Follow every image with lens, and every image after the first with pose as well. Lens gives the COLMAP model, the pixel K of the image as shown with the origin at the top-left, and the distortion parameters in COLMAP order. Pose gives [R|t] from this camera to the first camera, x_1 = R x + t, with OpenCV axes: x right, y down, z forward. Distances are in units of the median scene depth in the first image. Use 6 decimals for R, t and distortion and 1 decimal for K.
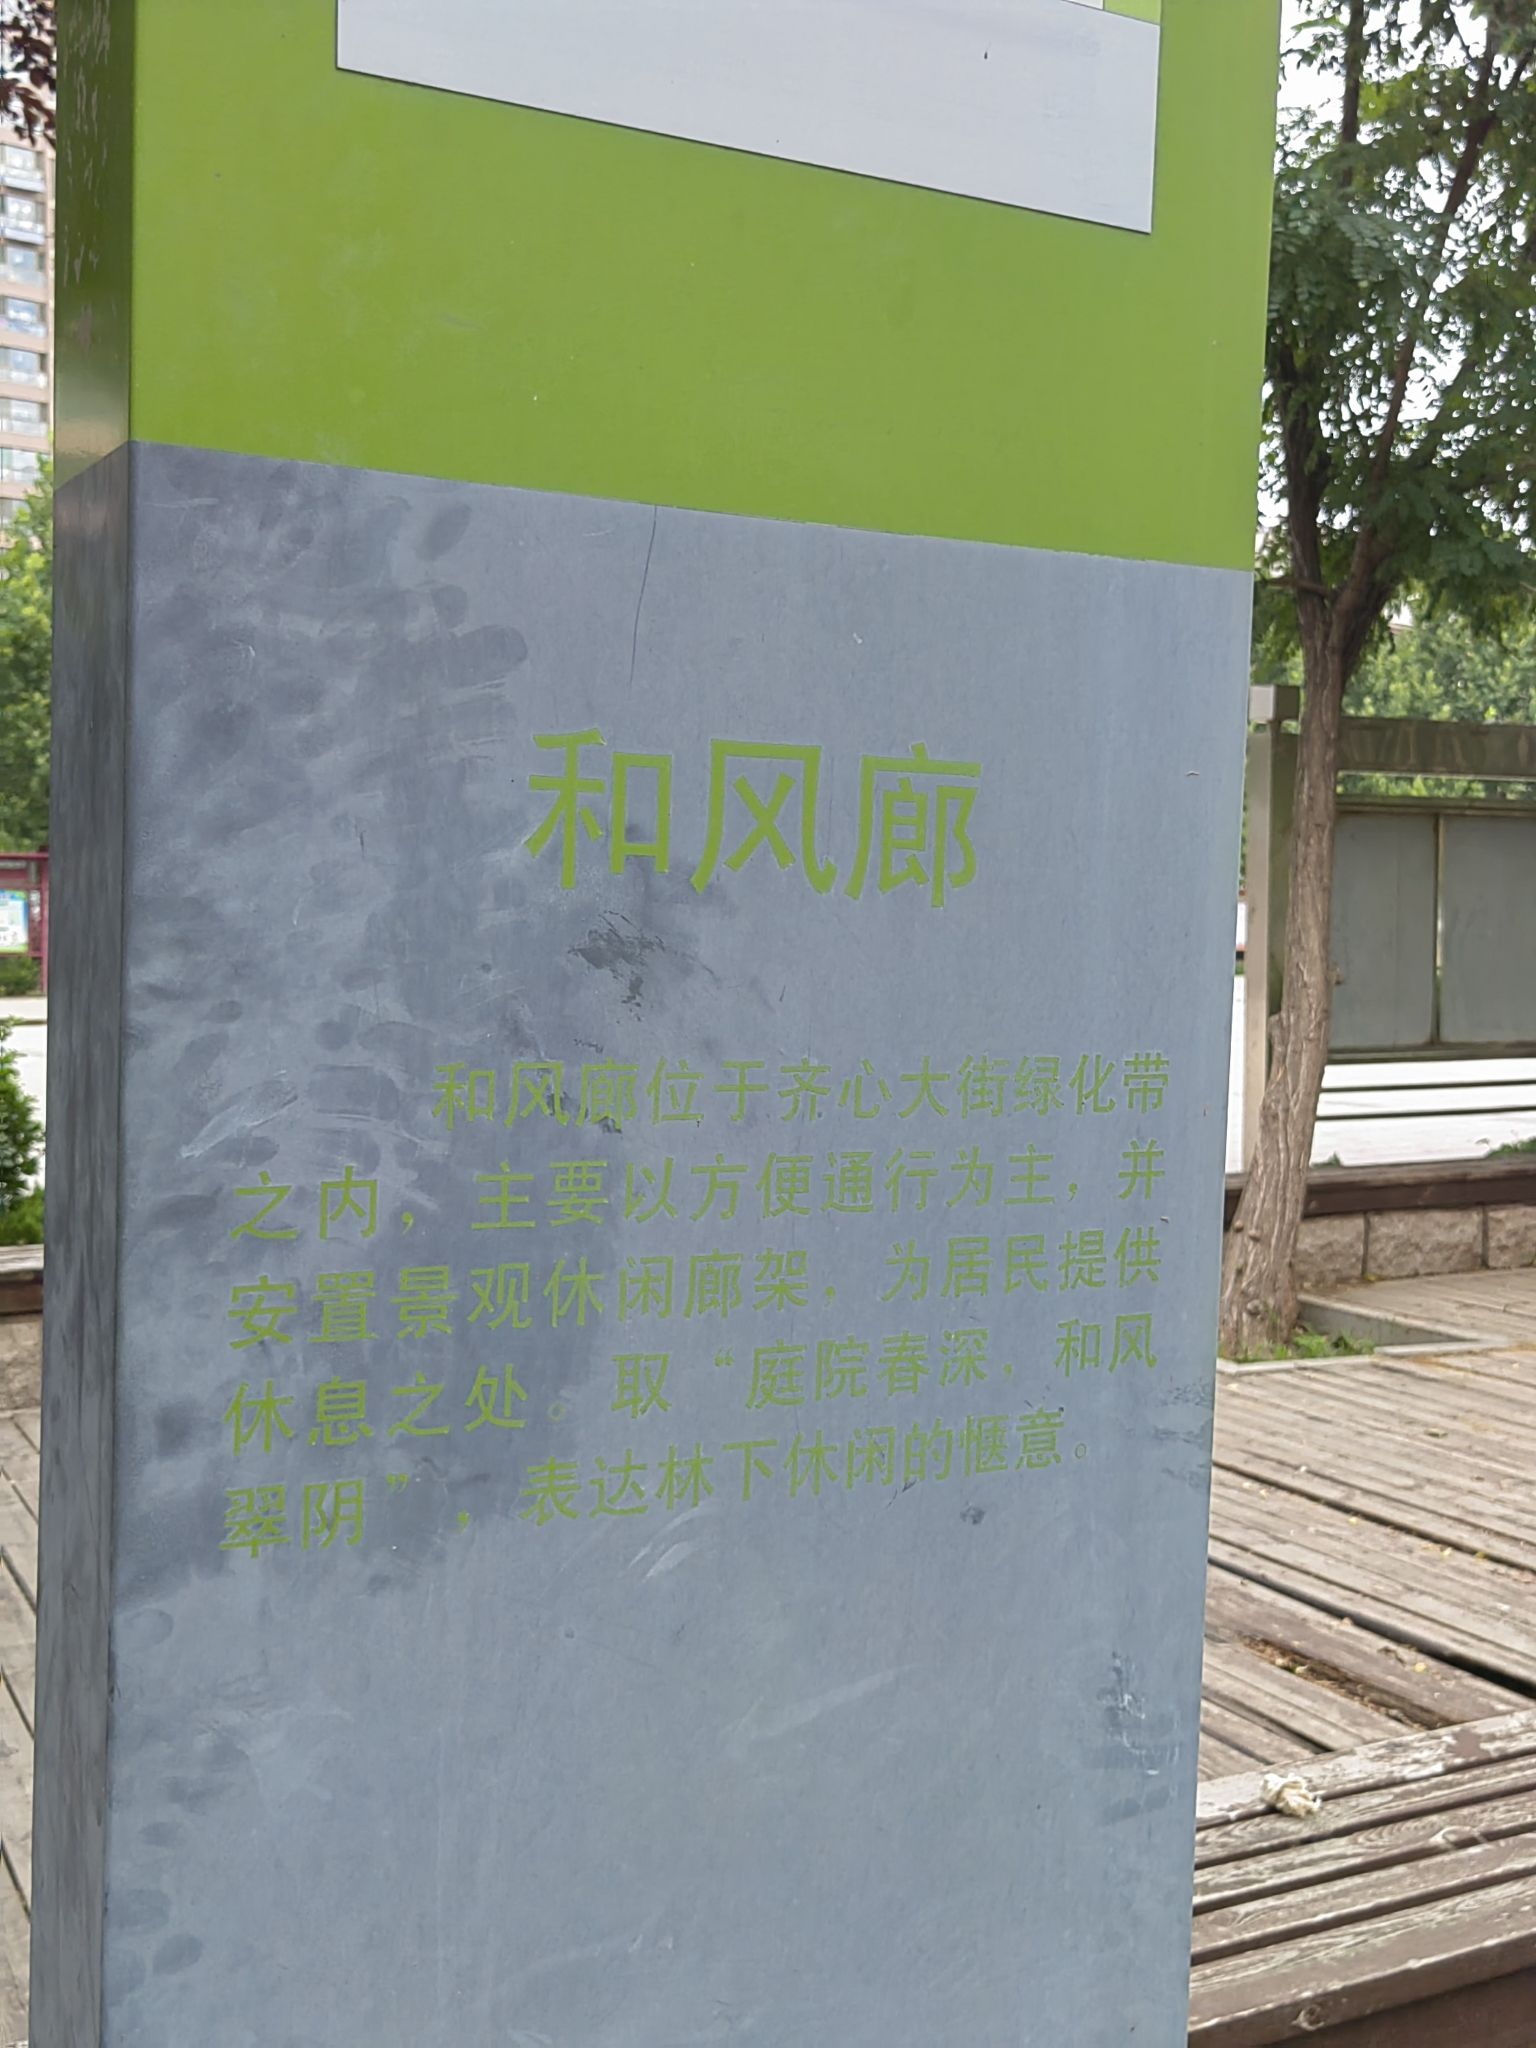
lens RADIAL K [[2208.4, 0, 774.2], [0, 2208.4, 1012.3], [0, 0, 1]] dist [0.053842, 0.000000]
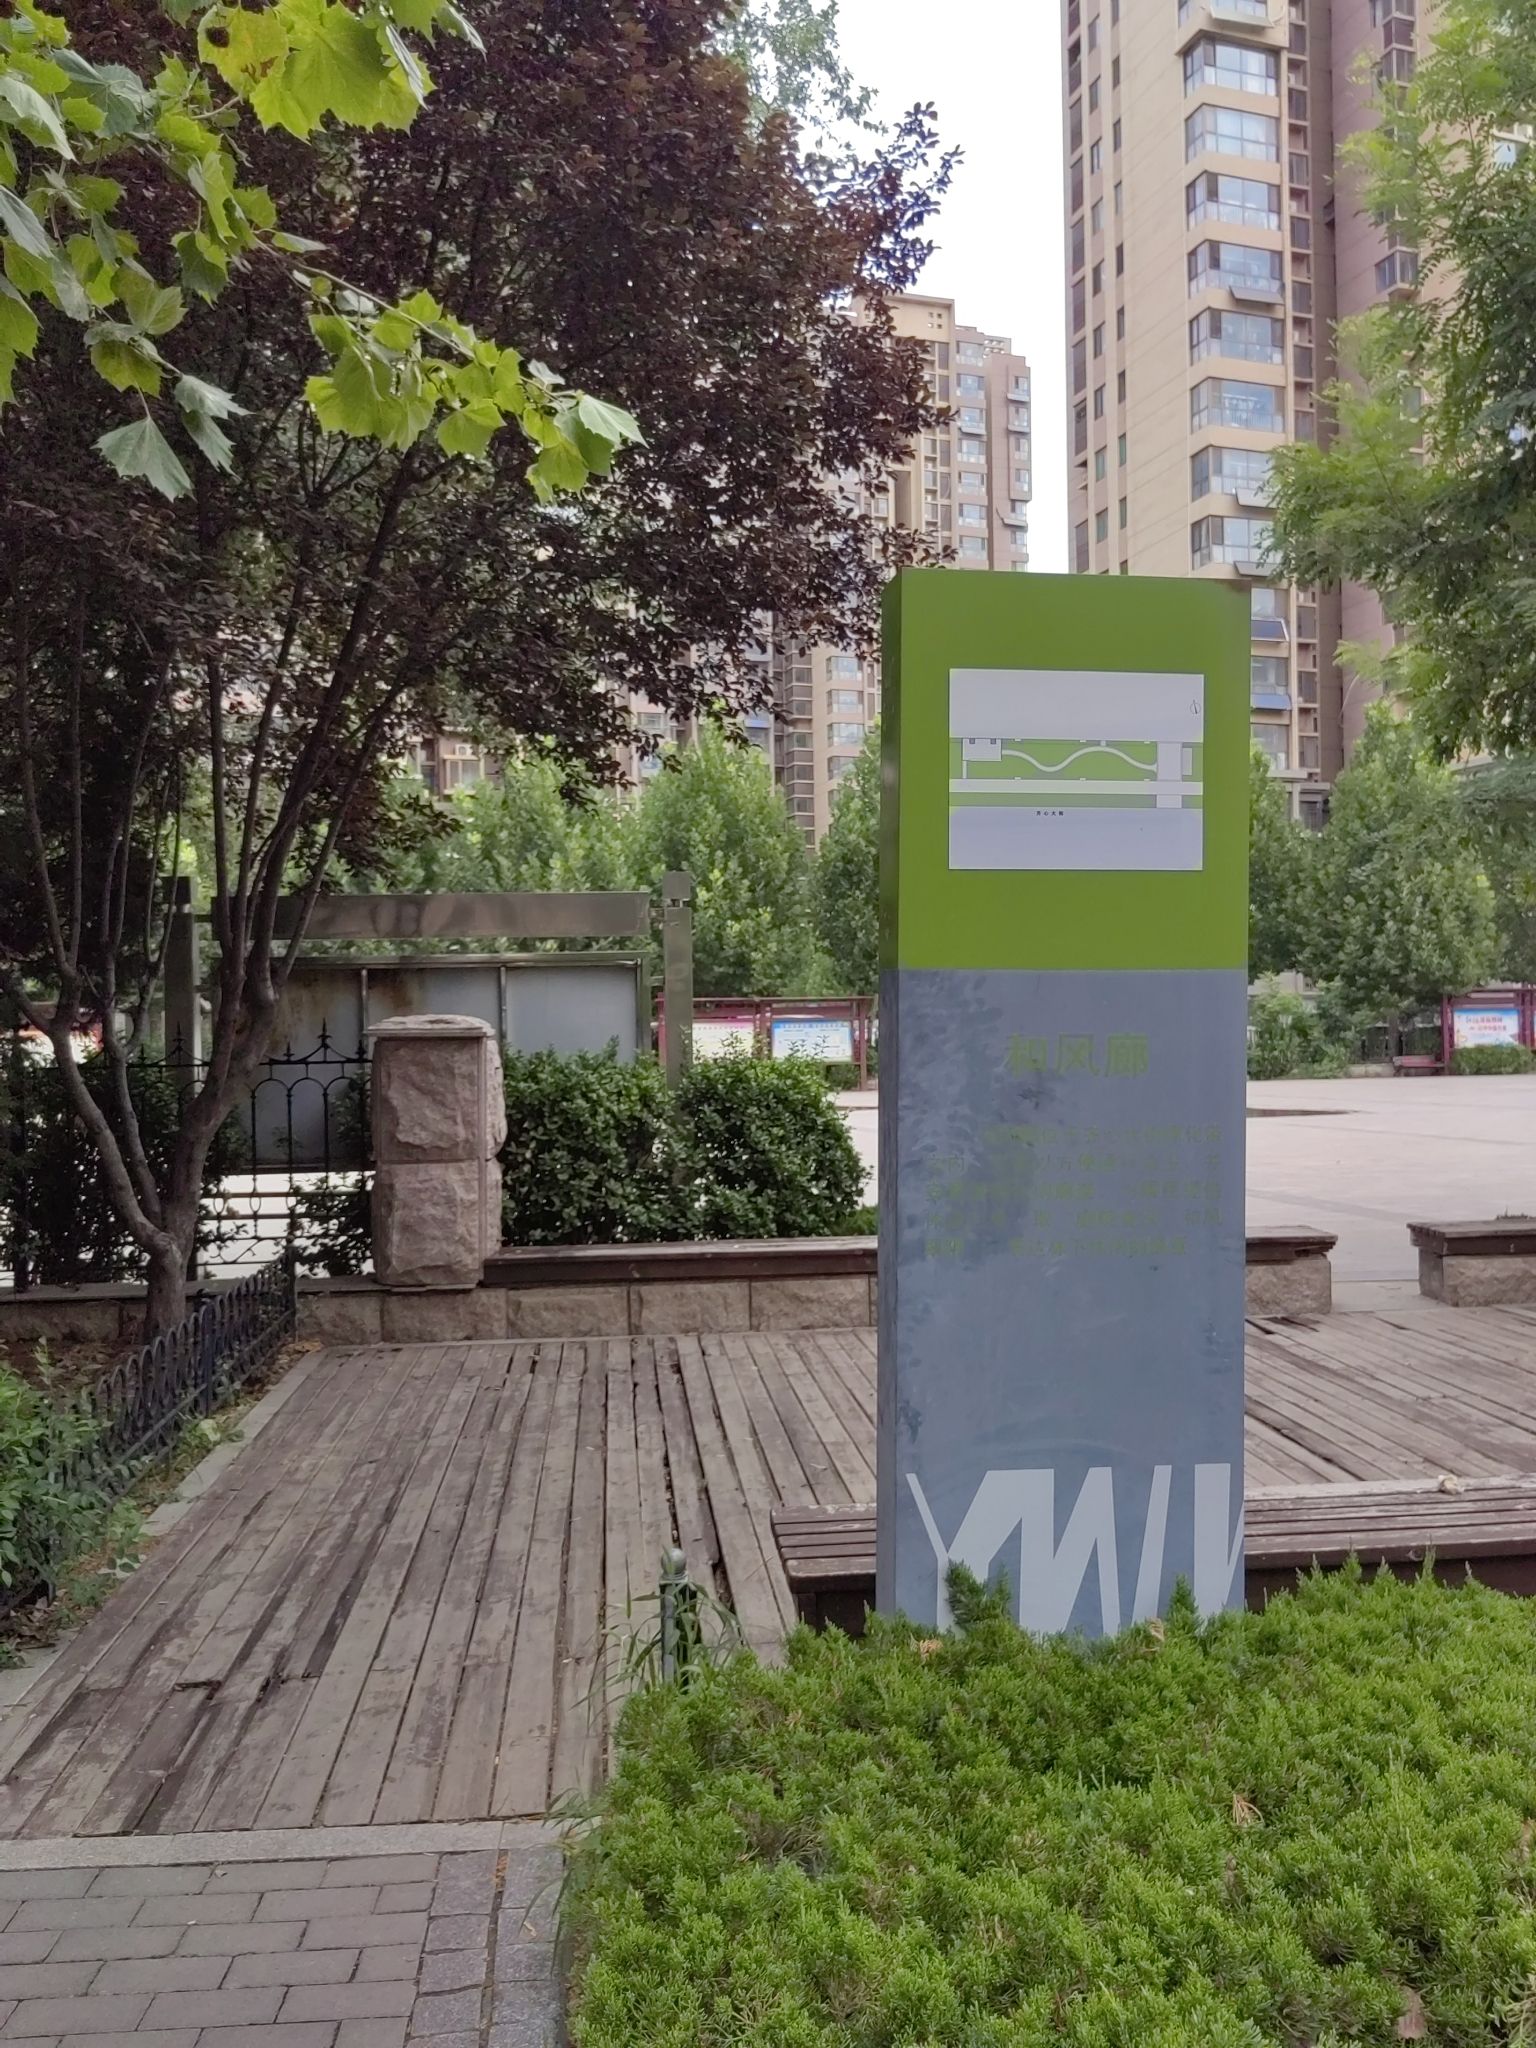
lens RADIAL K [[1622.3, 0, 779.3], [0, 1622.3, 1034.4], [0, 0, 1]] dist [0.053274, -0.005969]
pose [[0.932920, -0.019468, -0.359558, 0.247474], [0.004821, 0.999123, -0.041589, -0.008993], [0.360052, 0.037066, 0.932196, -0.795716]]
